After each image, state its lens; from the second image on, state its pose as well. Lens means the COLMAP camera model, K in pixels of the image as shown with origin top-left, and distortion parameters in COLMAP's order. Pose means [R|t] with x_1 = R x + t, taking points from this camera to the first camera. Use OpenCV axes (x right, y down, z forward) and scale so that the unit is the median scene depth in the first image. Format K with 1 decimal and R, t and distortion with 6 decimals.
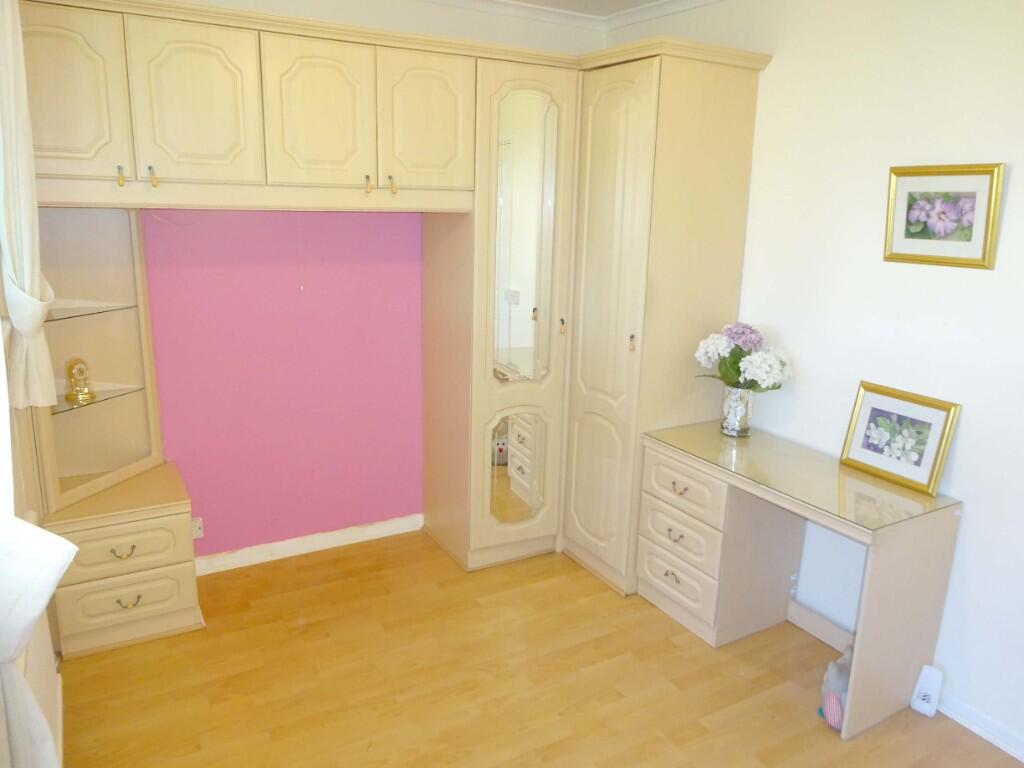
lens RADIAL K [[747.0, 0, 492.8], [0, 747.0, 378.2], [0, 0, 1]] dist [-0.010532, 0.009284]
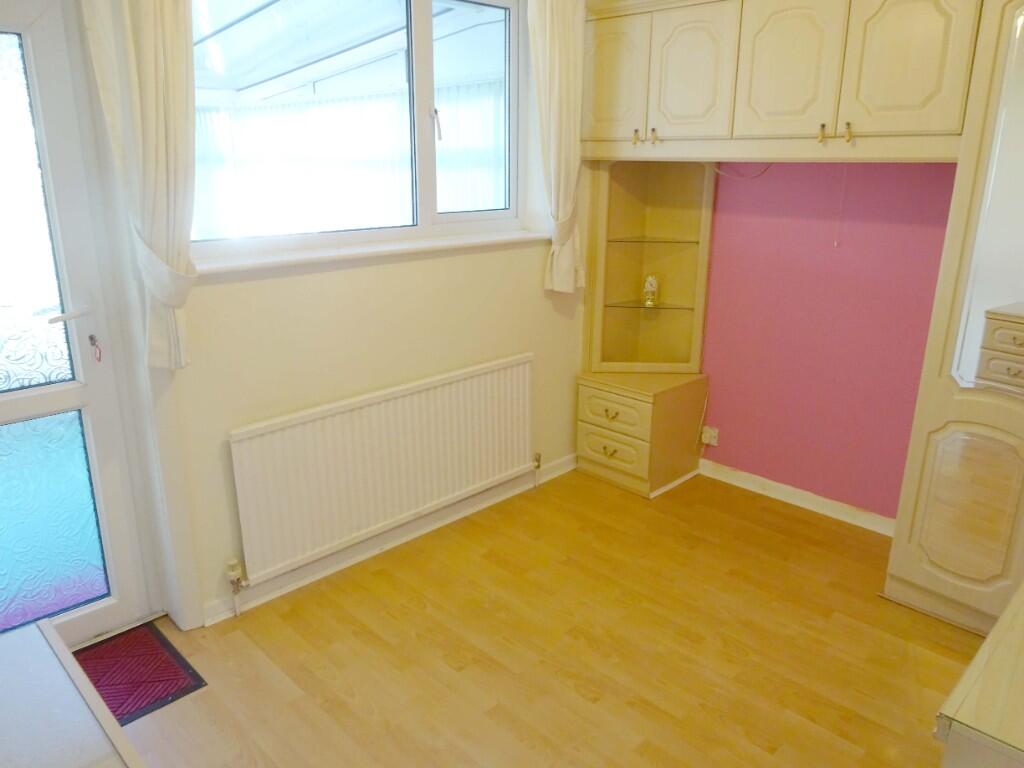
lens RADIAL K [[747.0, 0, 496.6], [0, 747.0, 373.5], [0, 0, 1]] dist [-0.010532, 0.009284]
pose [[0.248129, 0.252954, -0.935118, 0.692541], [-0.211770, 0.956122, 0.202443, -0.069980], [0.945296, 0.147798, 0.290810, 0.369556]]
